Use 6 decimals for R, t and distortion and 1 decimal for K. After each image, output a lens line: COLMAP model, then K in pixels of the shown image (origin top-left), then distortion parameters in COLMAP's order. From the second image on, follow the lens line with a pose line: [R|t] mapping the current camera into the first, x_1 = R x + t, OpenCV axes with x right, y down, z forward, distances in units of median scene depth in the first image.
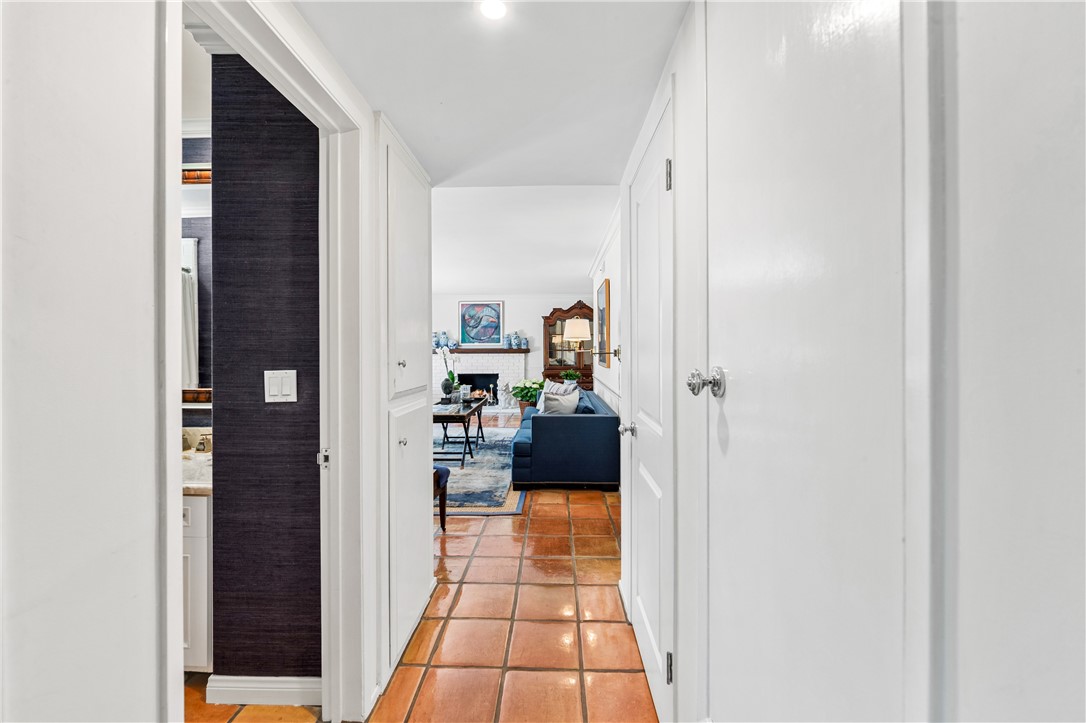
lens RADIAL K [[441.9, 0, 545.6], [0, 441.9, 356.3], [0, 0, 1]] dist [-0.000595, 0.000808]
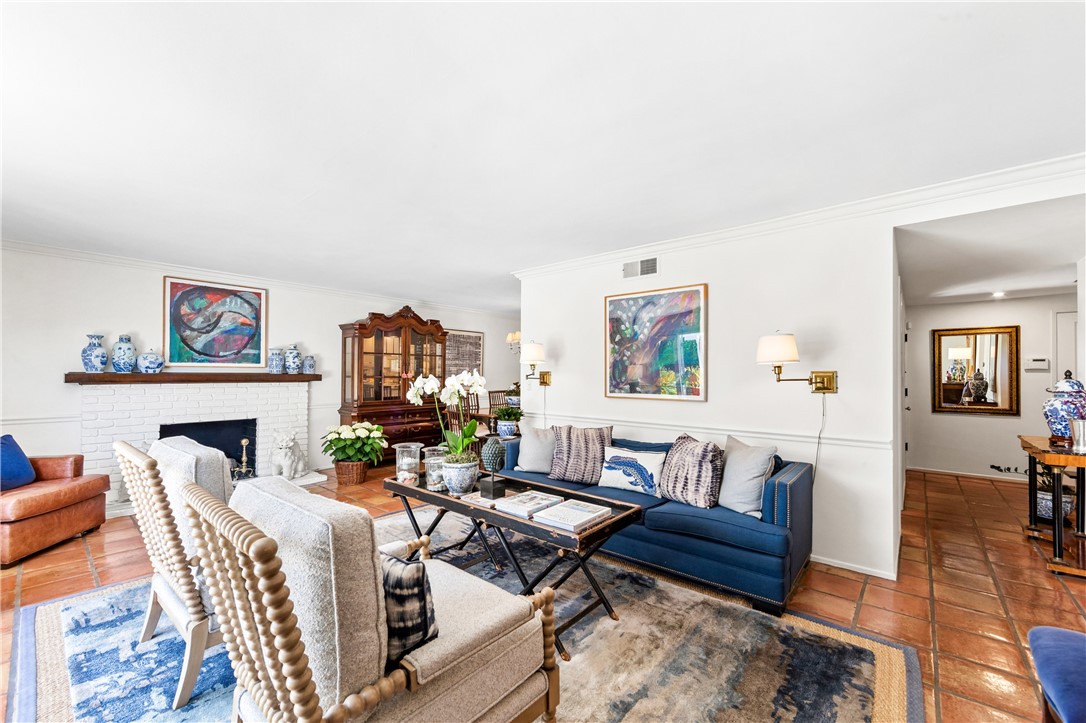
lens RADIAL K [[441.9, 0, 544.1], [0, 441.9, 369.1], [0, 0, 1]] dist [-0.000595, 0.000808]
pose [[0.625814, 0.015072, 0.779827, -0.313875], [0.008350, 0.999627, -0.026022, -0.005573], [-0.779927, 0.022796, 0.625455, 0.373335]]
